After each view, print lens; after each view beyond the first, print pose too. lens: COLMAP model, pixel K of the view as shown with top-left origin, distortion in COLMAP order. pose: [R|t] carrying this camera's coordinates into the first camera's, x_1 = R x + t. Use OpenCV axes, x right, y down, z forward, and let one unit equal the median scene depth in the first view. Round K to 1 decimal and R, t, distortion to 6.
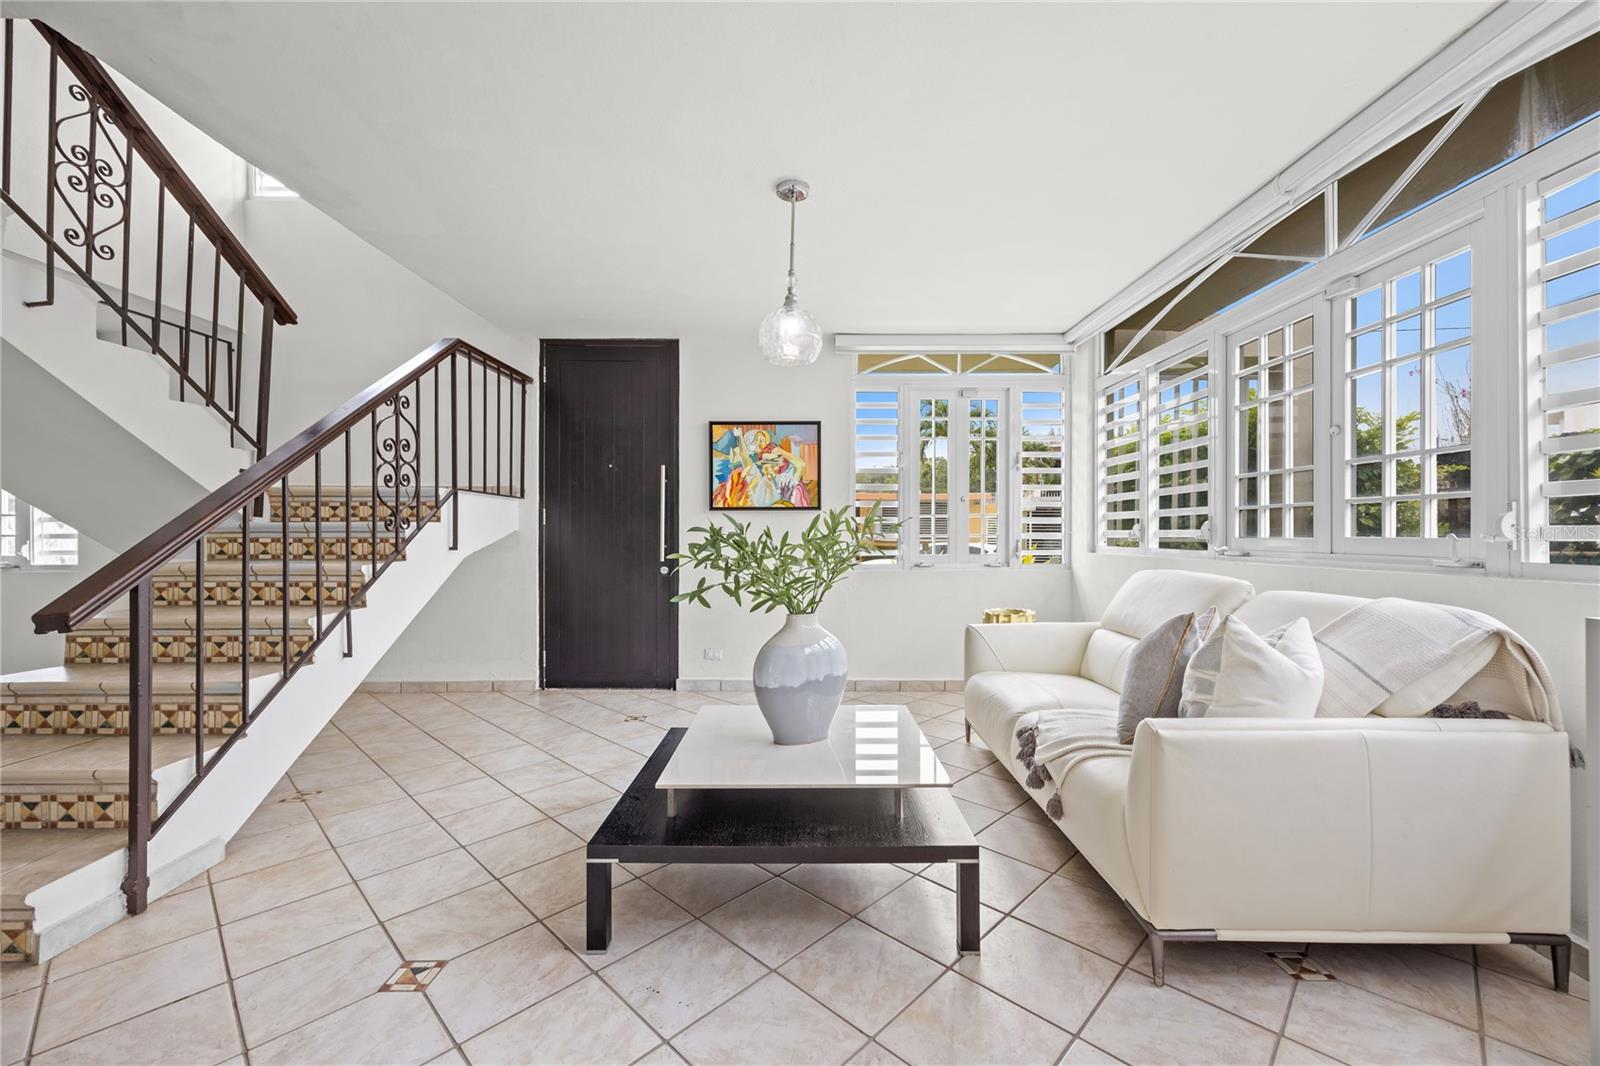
lens RADIAL K [[640.7, 0, 805.8], [0, 640.7, 534.4], [0, 0, 1]] dist [0.016267, 0.000085]
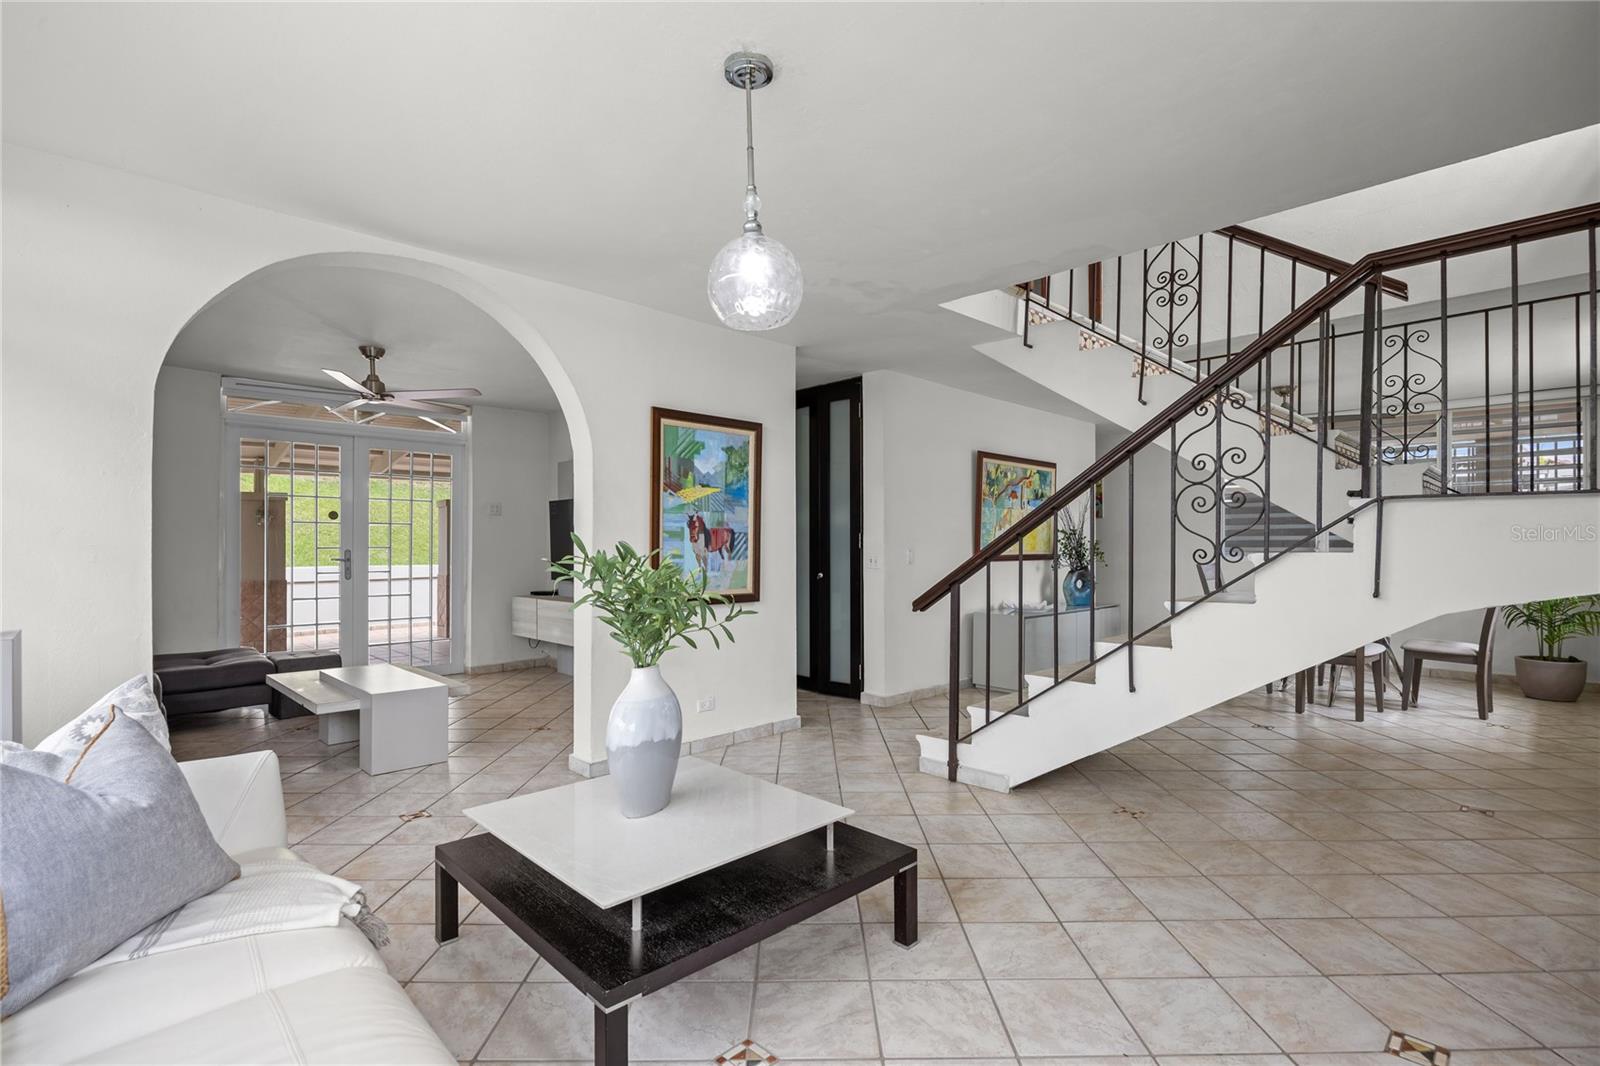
lens RADIAL K [[734.8, 0, 800.0], [0, 734.8, 533.0], [0, 0, 1]] dist [-0.001096, -0.000117]
pose [[-0.722973, -0.010893, -0.690791, 0.247397], [0.009041, 0.999641, -0.025226, -0.015758], [0.690818, -0.024483, -0.722614, 0.833249]]
